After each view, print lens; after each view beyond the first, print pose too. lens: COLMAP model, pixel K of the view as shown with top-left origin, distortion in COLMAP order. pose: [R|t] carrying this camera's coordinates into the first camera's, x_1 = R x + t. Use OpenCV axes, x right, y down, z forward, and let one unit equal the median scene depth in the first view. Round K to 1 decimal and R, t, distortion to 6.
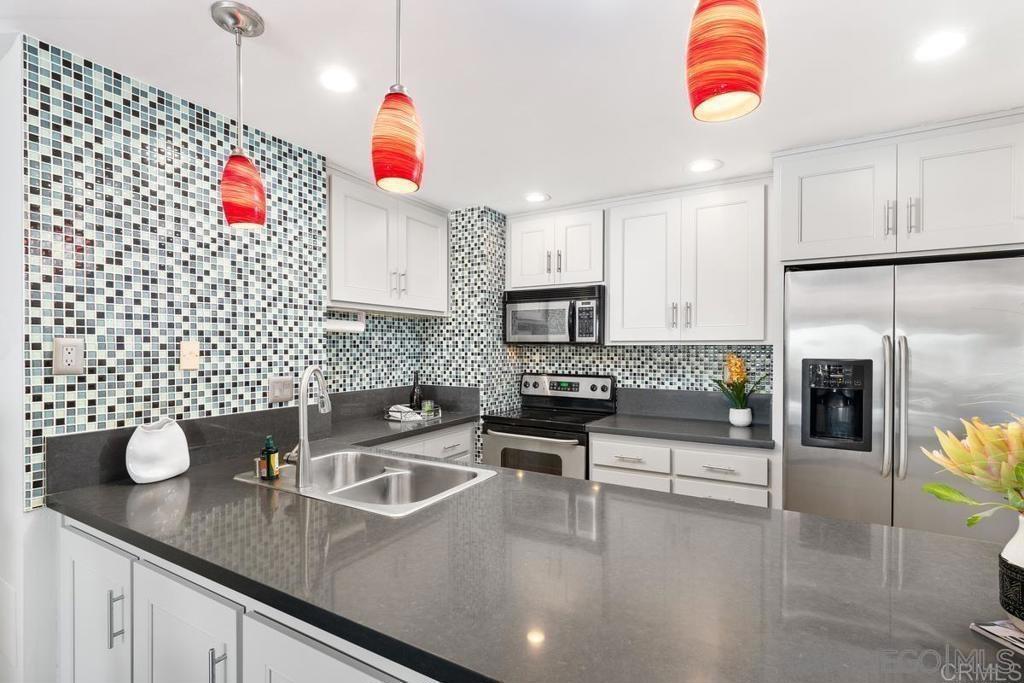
lens RADIAL K [[466.9, 0, 514.0], [0, 466.9, 348.7], [0, 0, 1]] dist [0.005176, 0.001940]
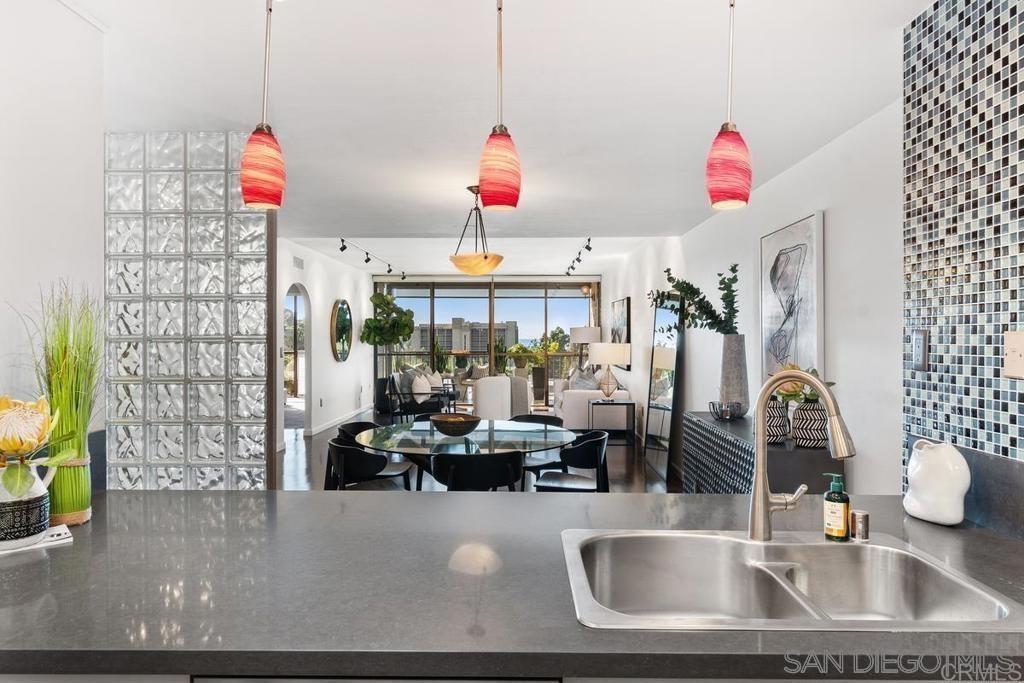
lens RADIAL K [[670.4, 0, 509.3], [0, 670.4, 332.3], [0, 0, 1]] dist [-0.003808, 0.001258]
pose [[-0.877851, -0.006732, -0.478886, 0.283970], [-0.006166, 0.999977, -0.002755, -0.007784], [0.478893, 0.000534, -0.877873, 1.399676]]
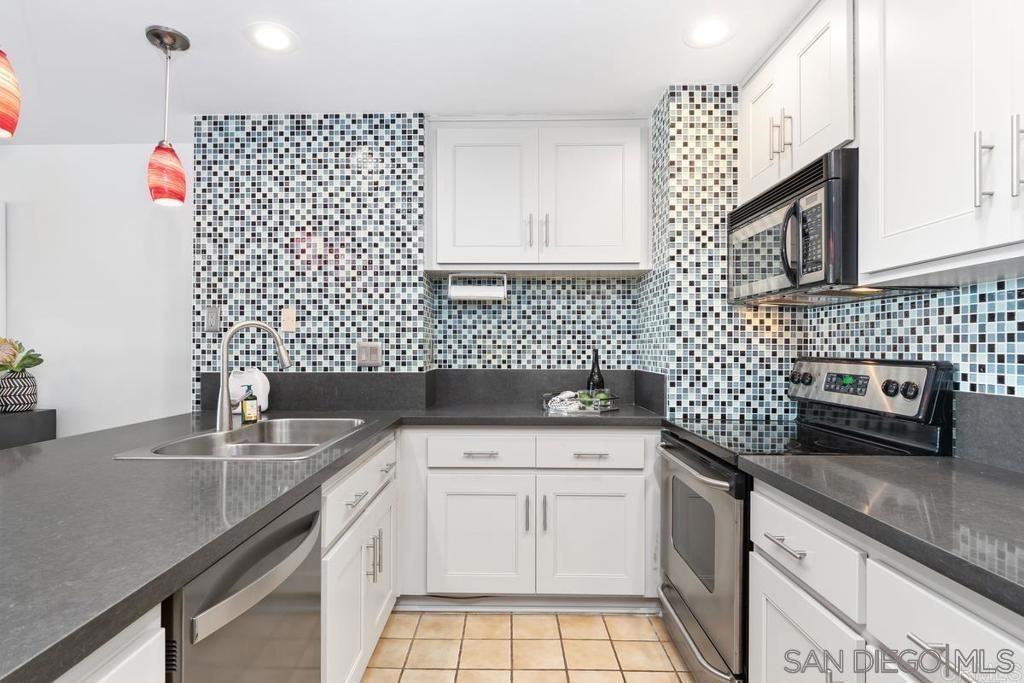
lens RADIAL K [[517.6, 0, 508.1], [0, 517.6, 344.2], [0, 0, 1]] dist [0.004594, -0.001819]
pose [[0.490466, -0.008219, -0.871422, 0.745947], [-0.003242, 0.999931, -0.011256, 0.087453], [0.871454, 0.008346, 0.490406, 0.810655]]
